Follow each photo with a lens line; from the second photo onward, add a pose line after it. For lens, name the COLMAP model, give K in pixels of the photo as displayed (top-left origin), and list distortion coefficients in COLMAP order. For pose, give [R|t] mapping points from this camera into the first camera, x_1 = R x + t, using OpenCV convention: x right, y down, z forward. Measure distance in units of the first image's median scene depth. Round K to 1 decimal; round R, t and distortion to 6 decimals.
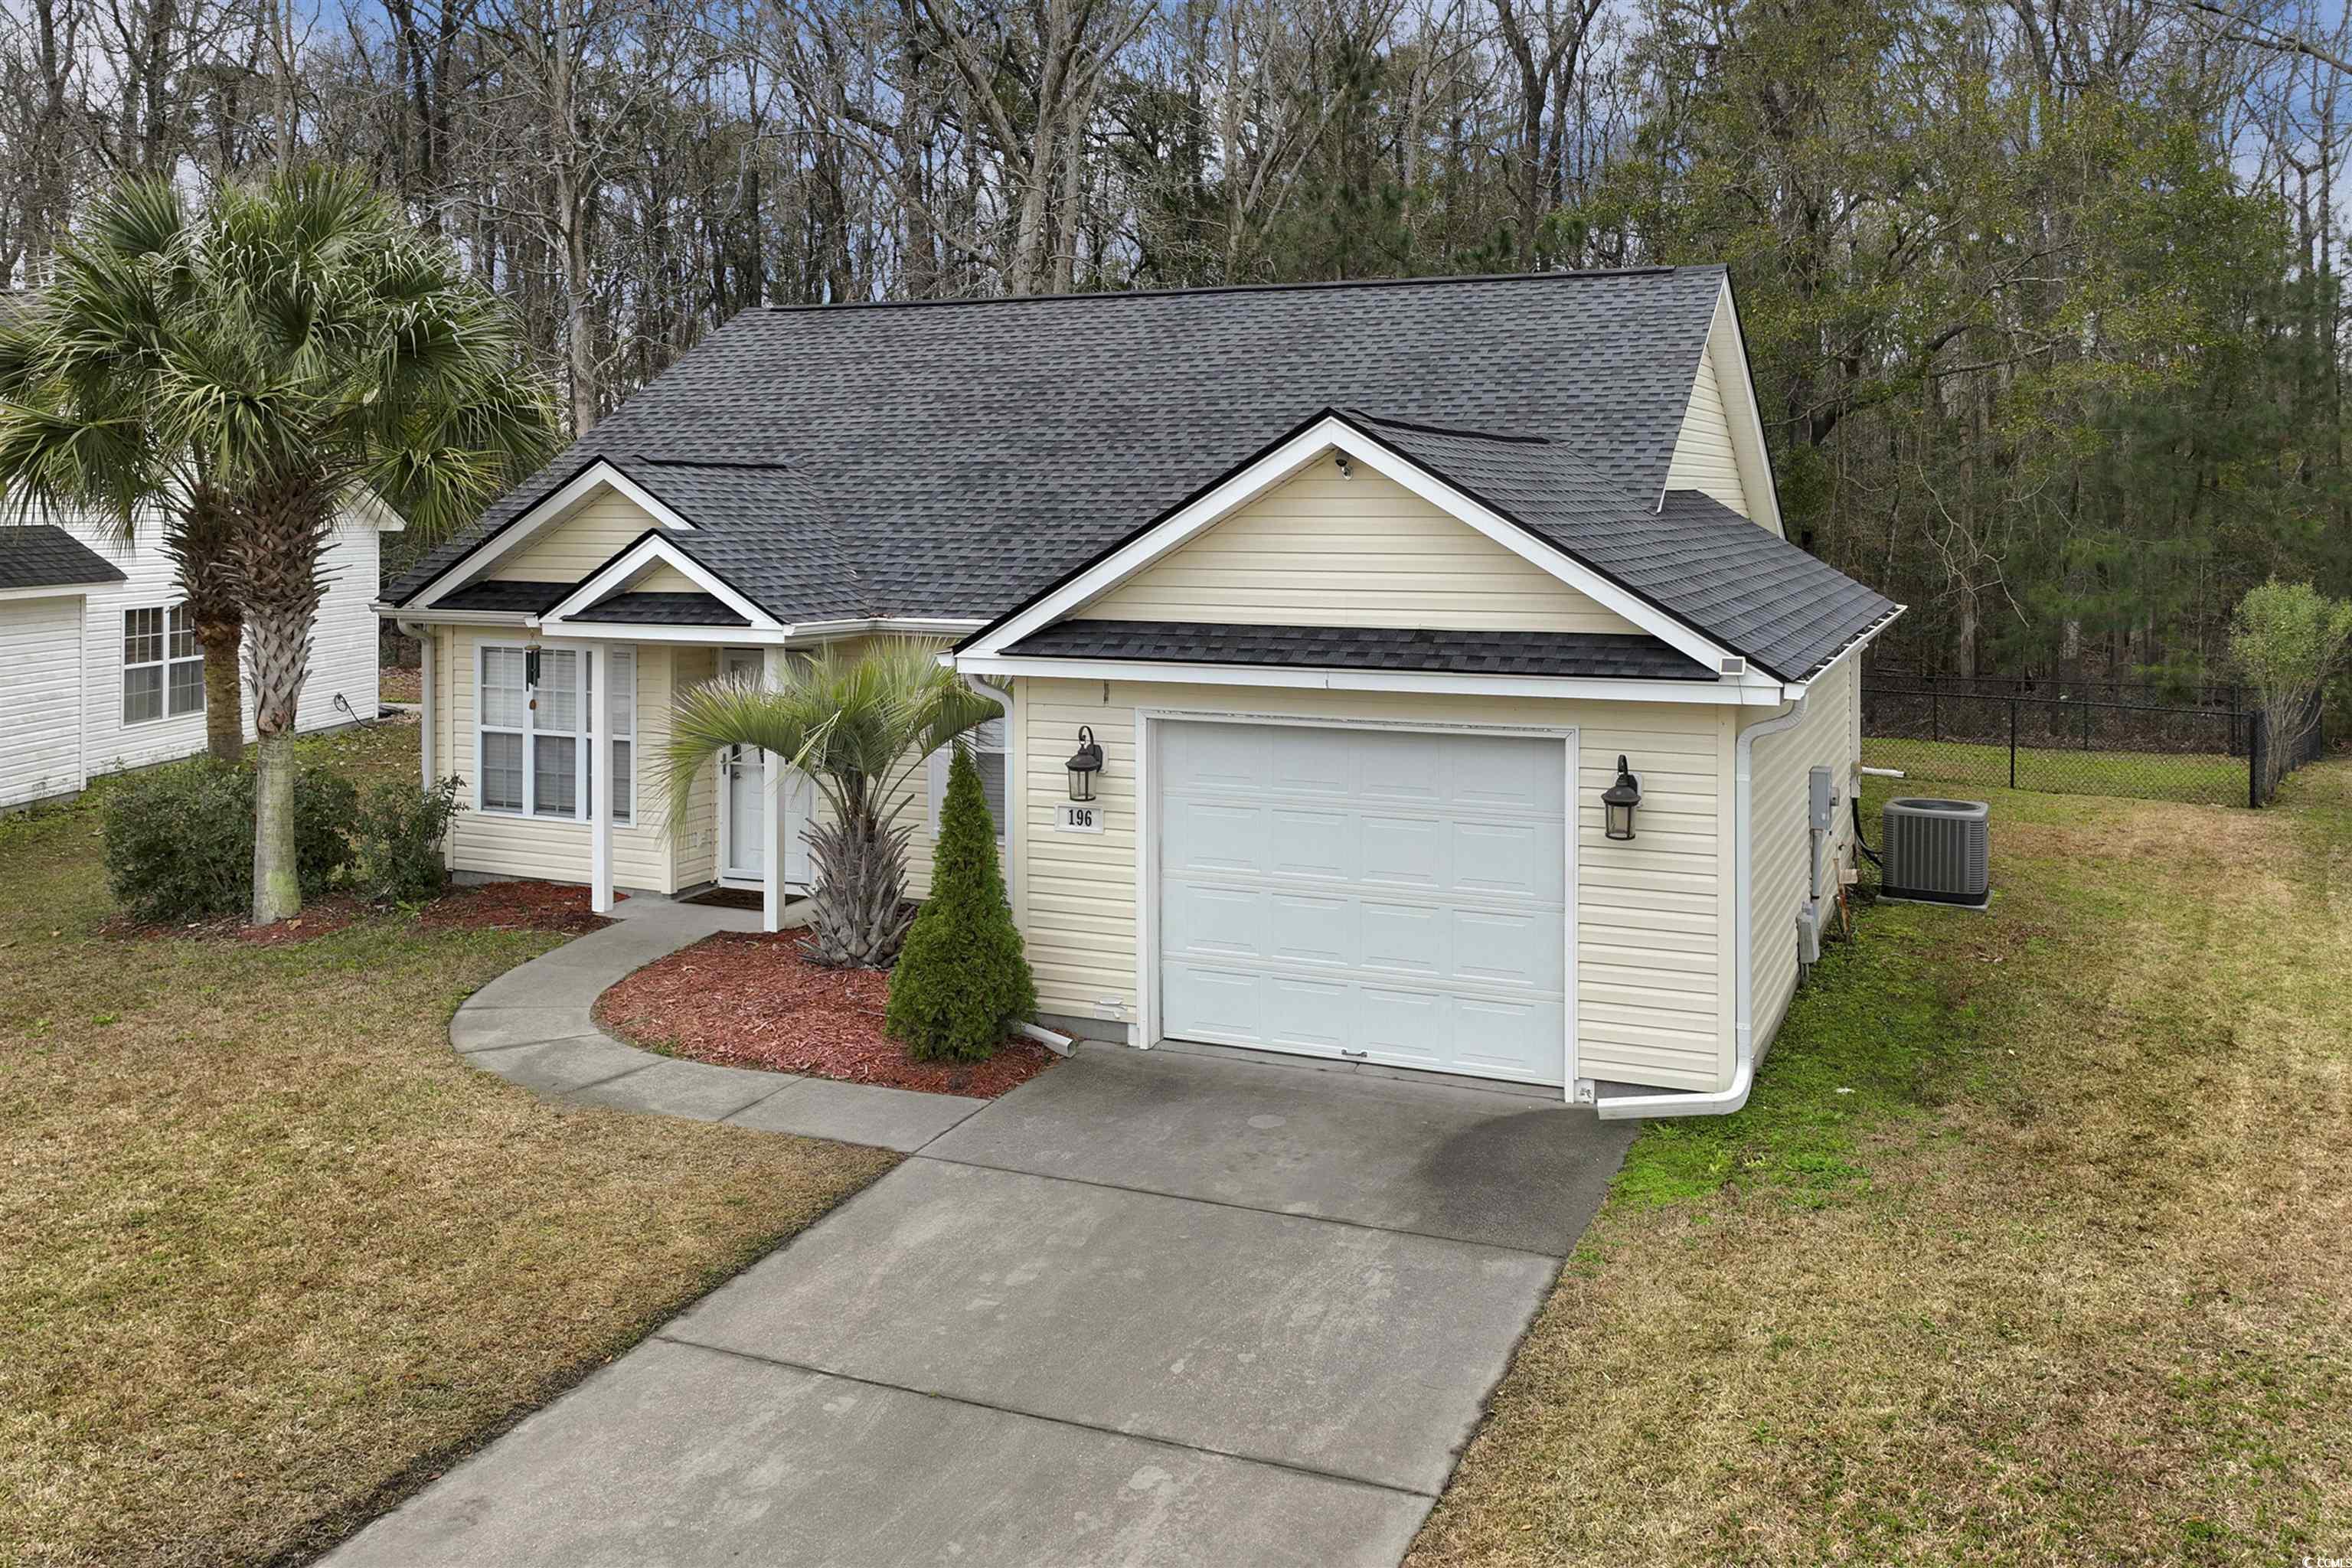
lens RADIAL K [[1967.4, 0, 1177.2], [0, 1967.4, 523.2], [0, 0, 1]] dist [0.007982, -0.000725]
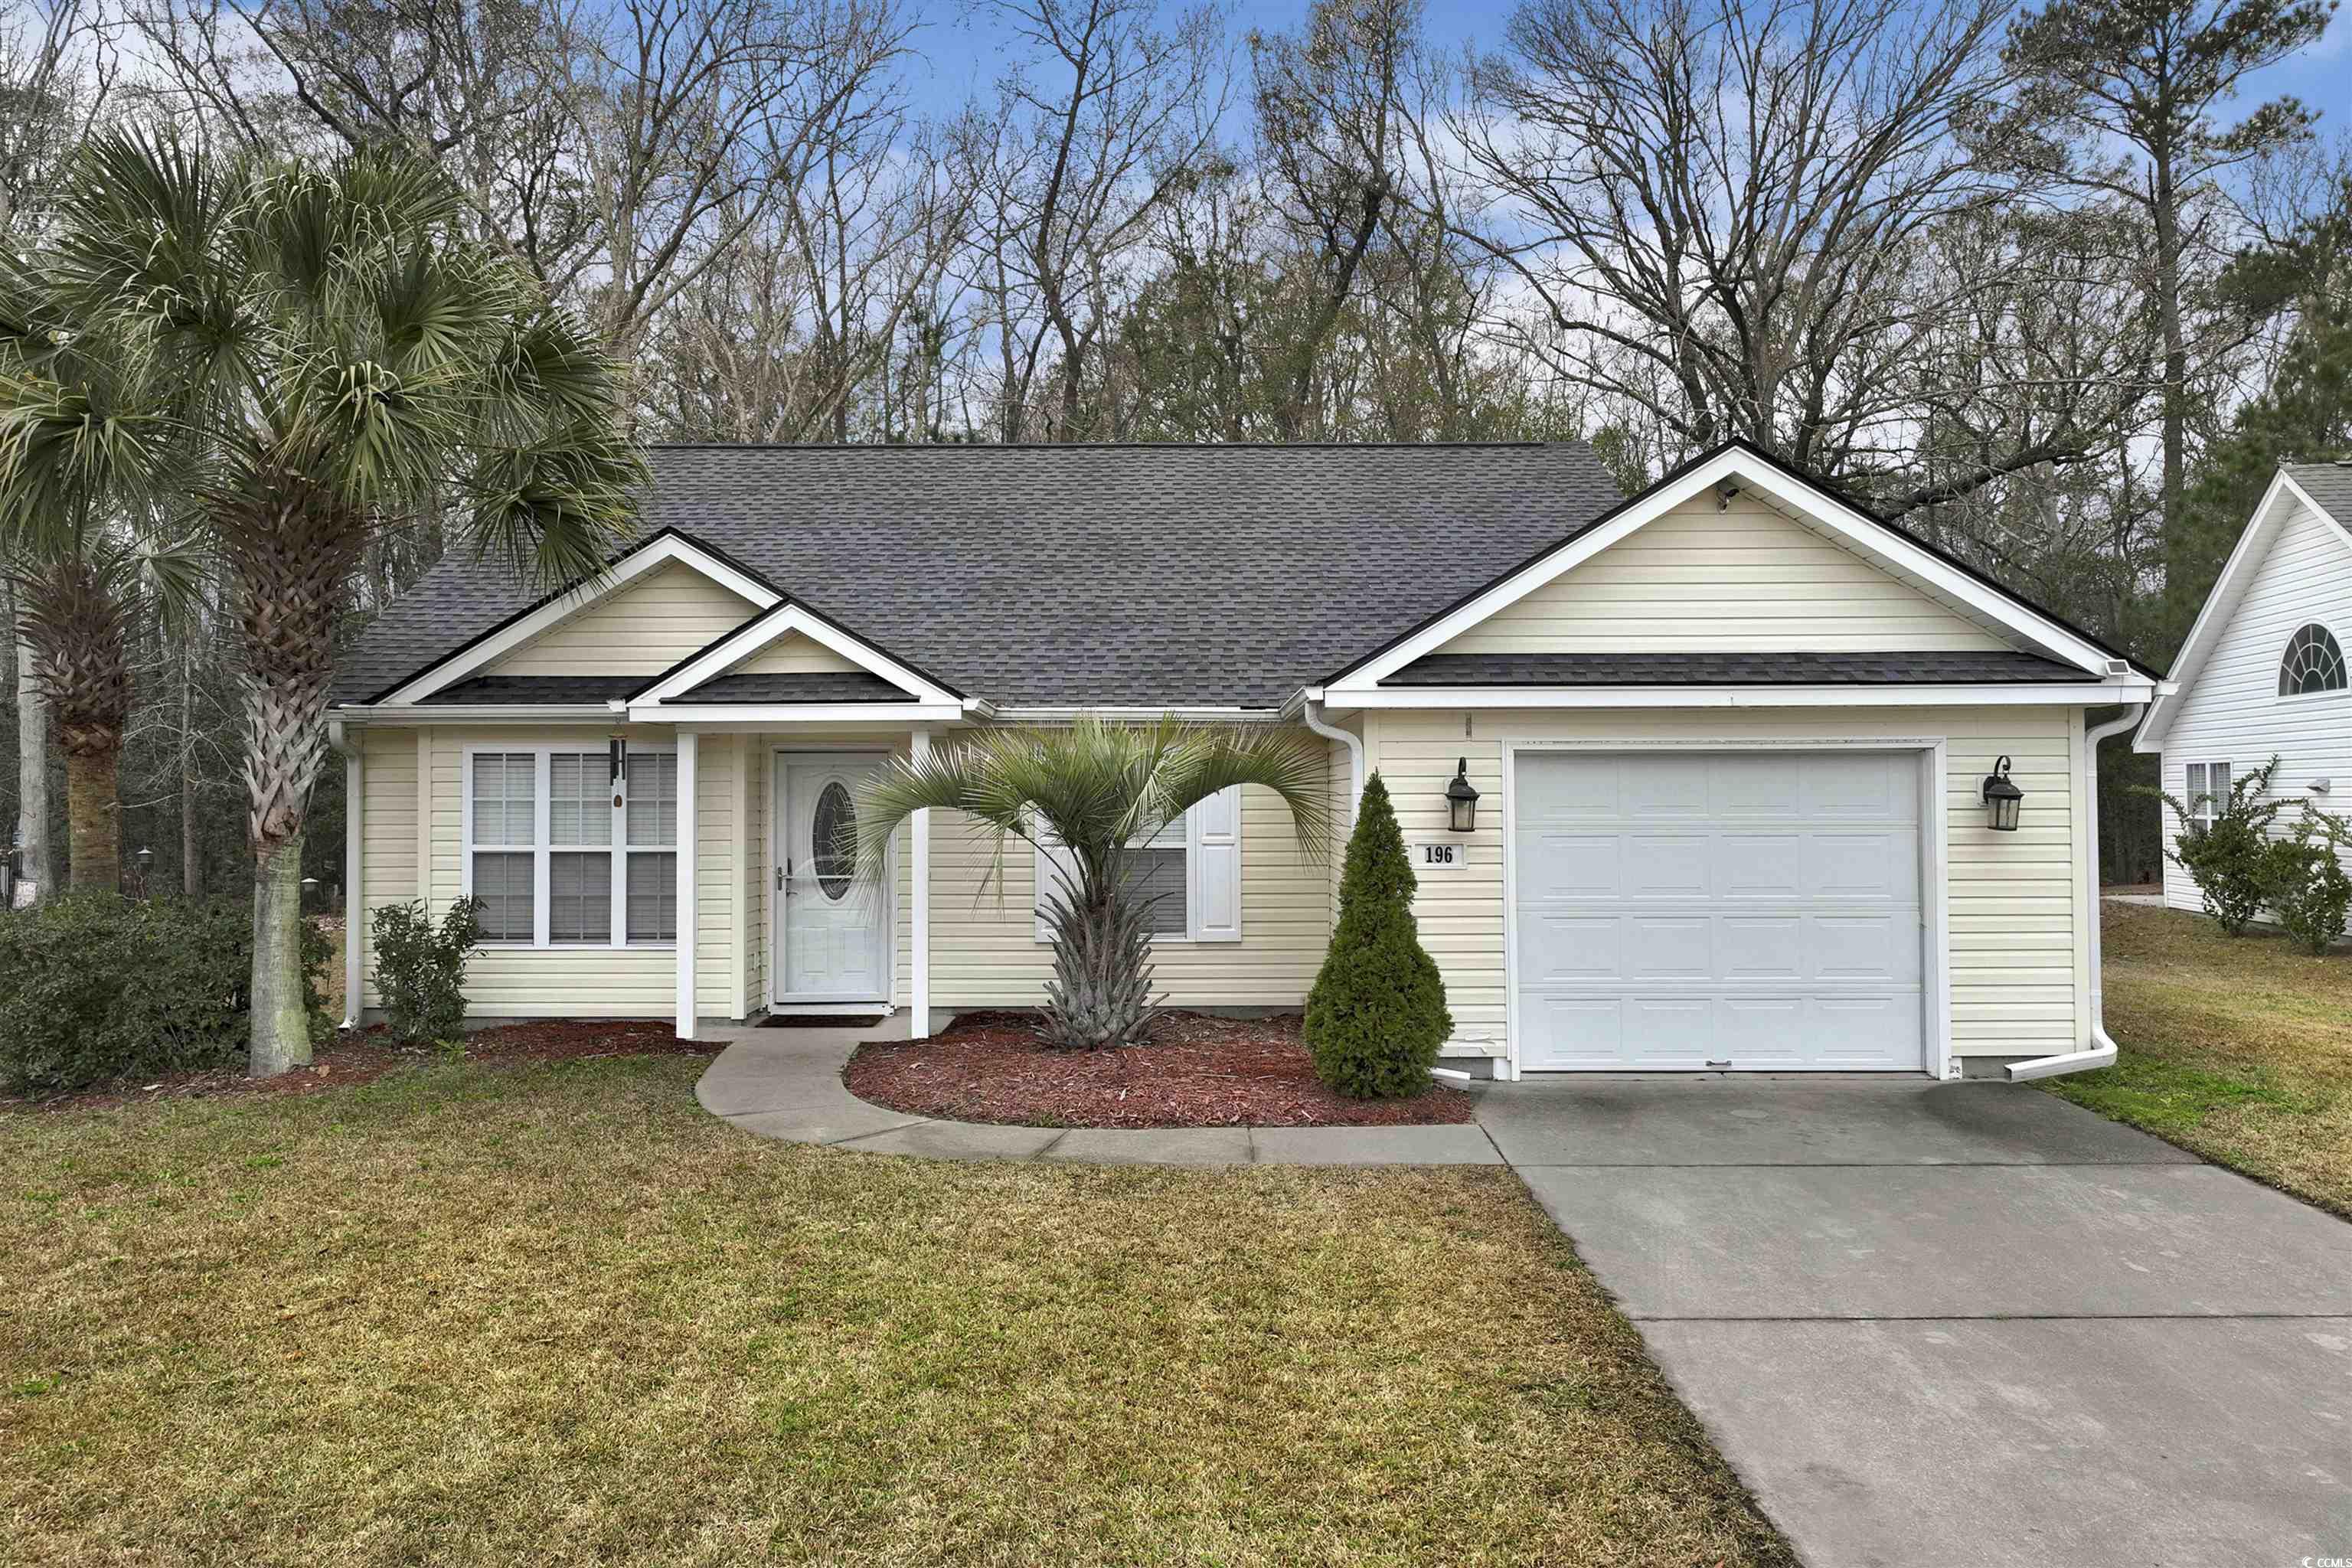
lens RADIAL K [[1732.0, 0, 1176.0], [0, 1732.0, 784.0], [0, 0, 1]] dist [0.006059, 0.003487]
pose [[0.916911, -0.001881, 0.399088, -0.523493], [0.009865, 0.999790, -0.017953, 0.129660], [-0.398970, 0.020398, 0.916737, 0.256285]]
